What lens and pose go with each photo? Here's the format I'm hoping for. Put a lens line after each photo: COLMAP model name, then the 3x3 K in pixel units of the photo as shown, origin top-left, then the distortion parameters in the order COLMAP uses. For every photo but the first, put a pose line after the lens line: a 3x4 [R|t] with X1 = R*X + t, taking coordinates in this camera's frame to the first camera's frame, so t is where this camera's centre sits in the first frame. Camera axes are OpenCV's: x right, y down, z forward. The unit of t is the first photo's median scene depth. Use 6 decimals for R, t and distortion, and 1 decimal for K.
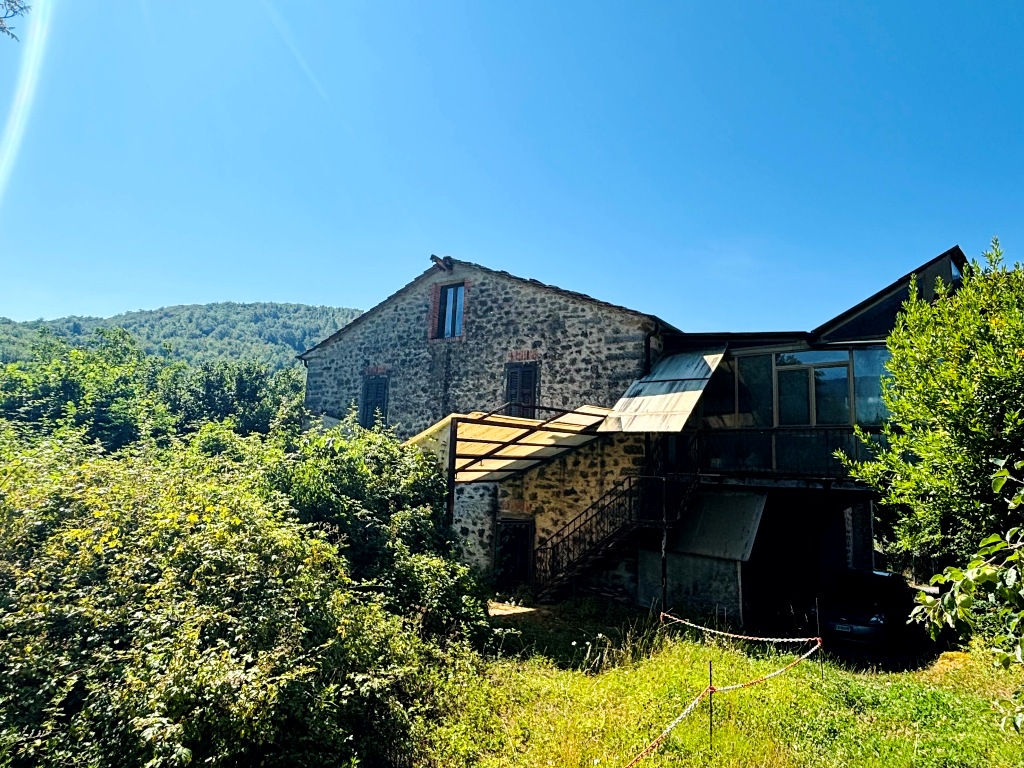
lens RADIAL K [[662.9, 0, 513.7], [0, 662.9, 379.4], [0, 0, 1]] dist [0.042031, -0.003334]
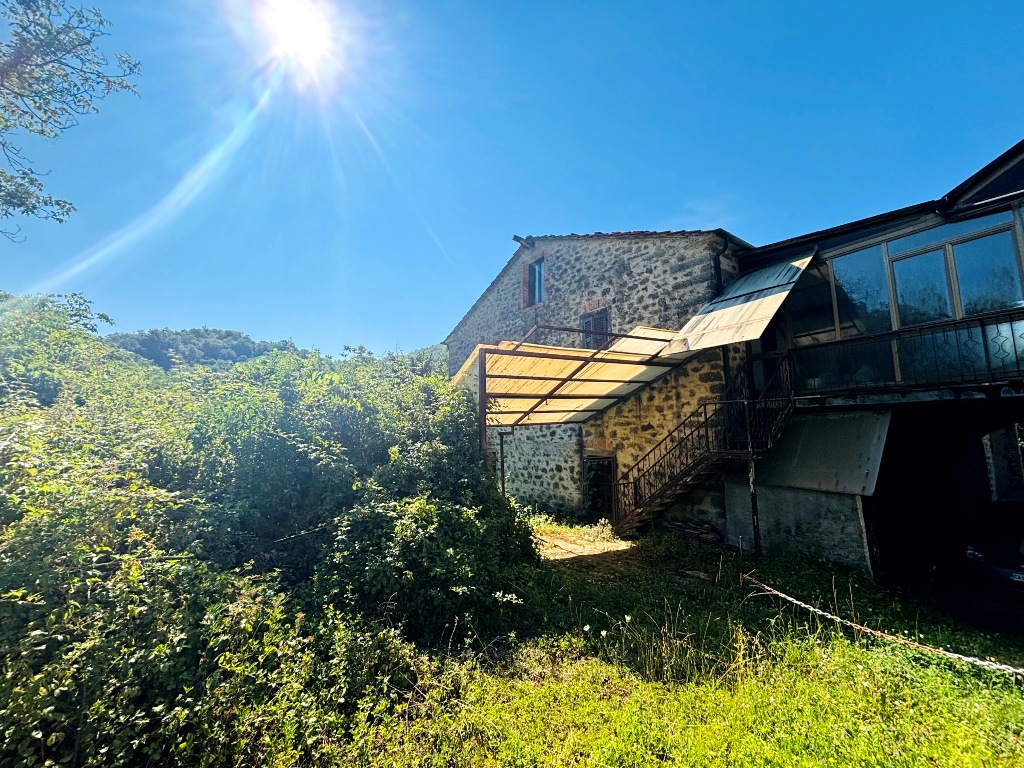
lens RADIAL K [[414.3, 0, 514.2], [0, 414.3, 385.4], [0, 0, 1]] dist [0.001609, 0.000898]
pose [[0.941416, -0.091809, -0.324511, 0.104375], [0.099401, 0.995024, 0.006859, 0.082118], [0.322267, -0.038714, 0.945857, 0.342584]]
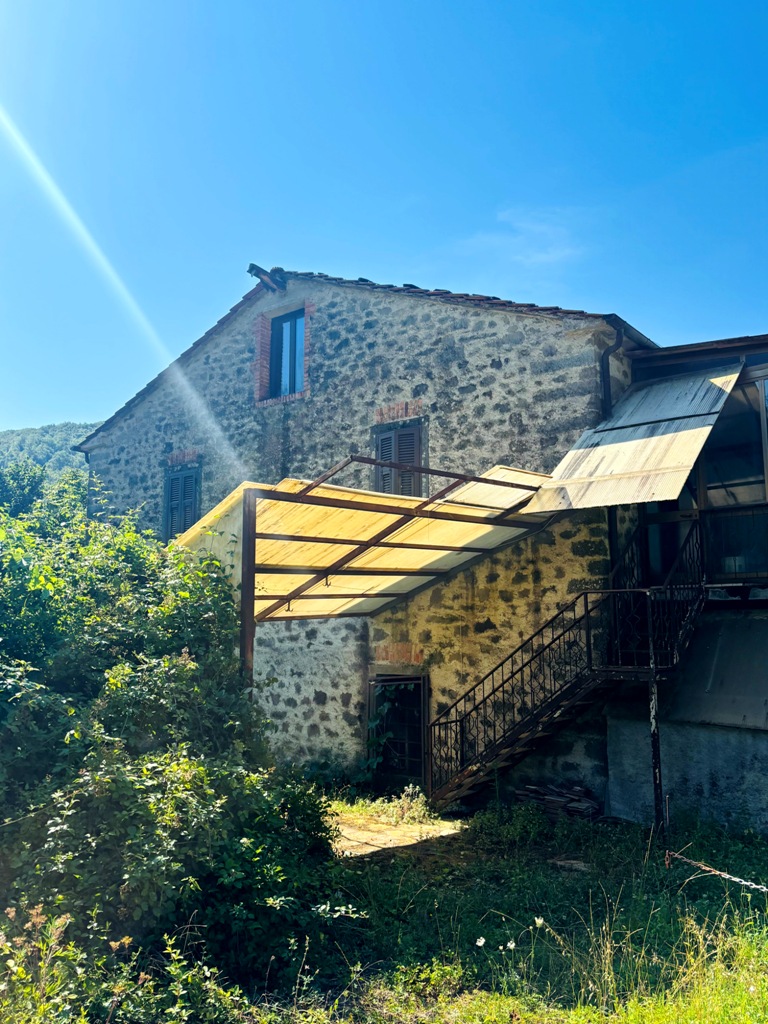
lens RADIAL K [[814.9, 0, 384.3], [0, 814.9, 518.6], [0, 0, 1]] dist [0.049610, -0.025886]
pose [[0.997007, -0.051378, -0.057764, 0.042090], [0.052139, 0.998571, 0.011741, 0.059192], [0.057078, -0.014718, 0.998261, 0.260263]]
